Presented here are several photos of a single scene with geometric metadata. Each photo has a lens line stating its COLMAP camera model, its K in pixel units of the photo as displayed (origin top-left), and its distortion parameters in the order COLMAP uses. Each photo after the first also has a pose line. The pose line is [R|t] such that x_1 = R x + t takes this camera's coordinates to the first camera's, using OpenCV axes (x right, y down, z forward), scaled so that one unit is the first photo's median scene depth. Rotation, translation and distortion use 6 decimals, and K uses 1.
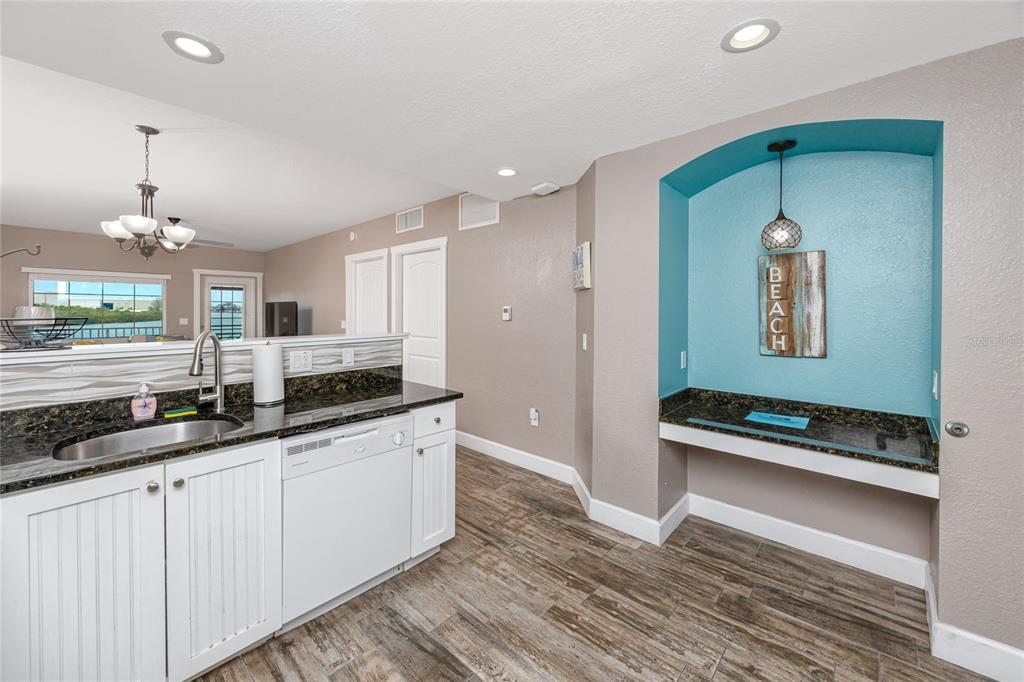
lens RADIAL K [[405.3, 0, 513.0], [0, 405.3, 312.4], [0, 0, 1]] dist [-0.002410, 0.000448]
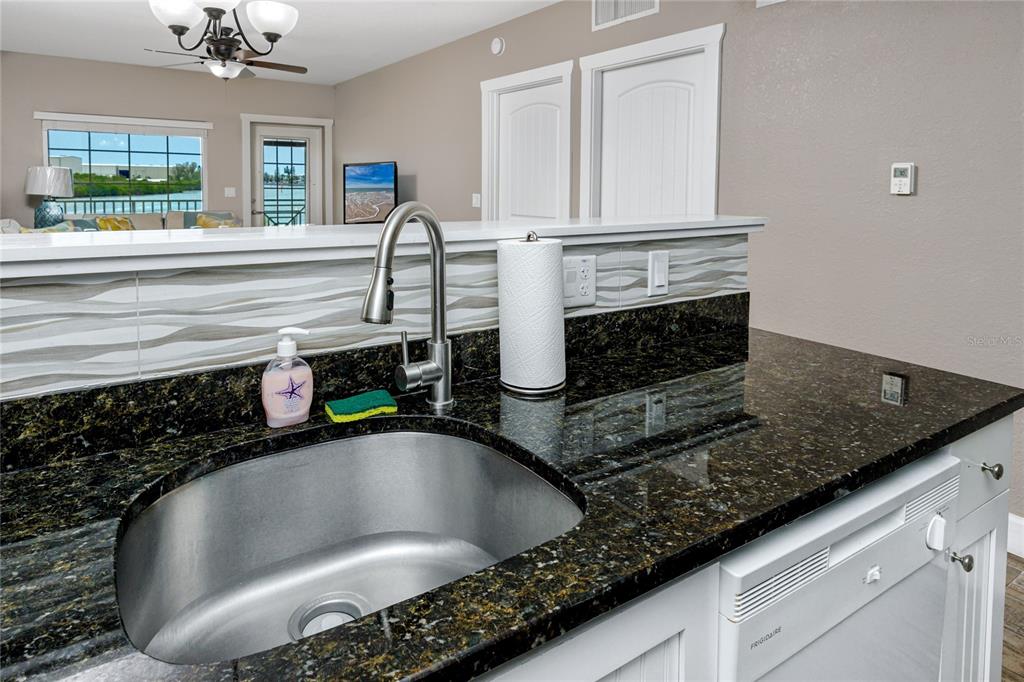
lens RADIAL K [[603.8, 0, 496.7], [0, 603.8, 219.2], [0, 0, 1]] dist [0.024485, -0.002316]
pose [[0.972333, 0.023643, -0.232400, -0.426867], [-0.011557, 0.998516, 0.053227, 0.023547], [0.233313, -0.049068, 0.971163, 0.354748]]
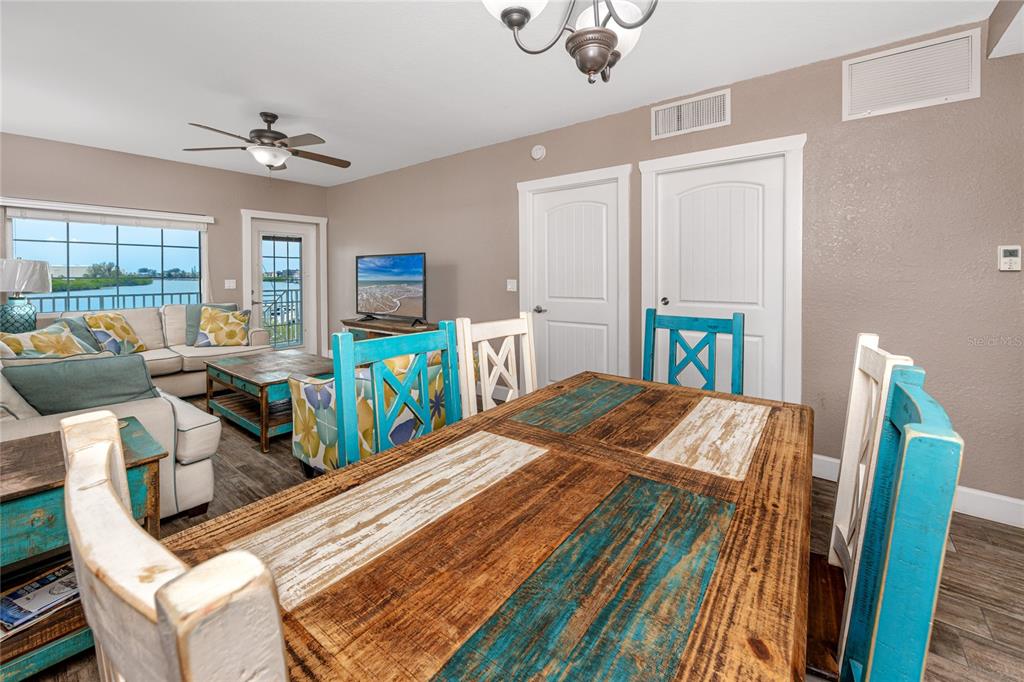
lens RADIAL K [[405.3, 0, 496.7], [0, 405.3, 285.1], [0, 0, 1]] dist [-0.002410, 0.000448]
pose [[0.996686, -0.006230, 0.081104, -1.140051], [0.004991, 0.999868, 0.015475, 0.040989], [-0.081190, -0.015019, 0.996585, 0.755323]]
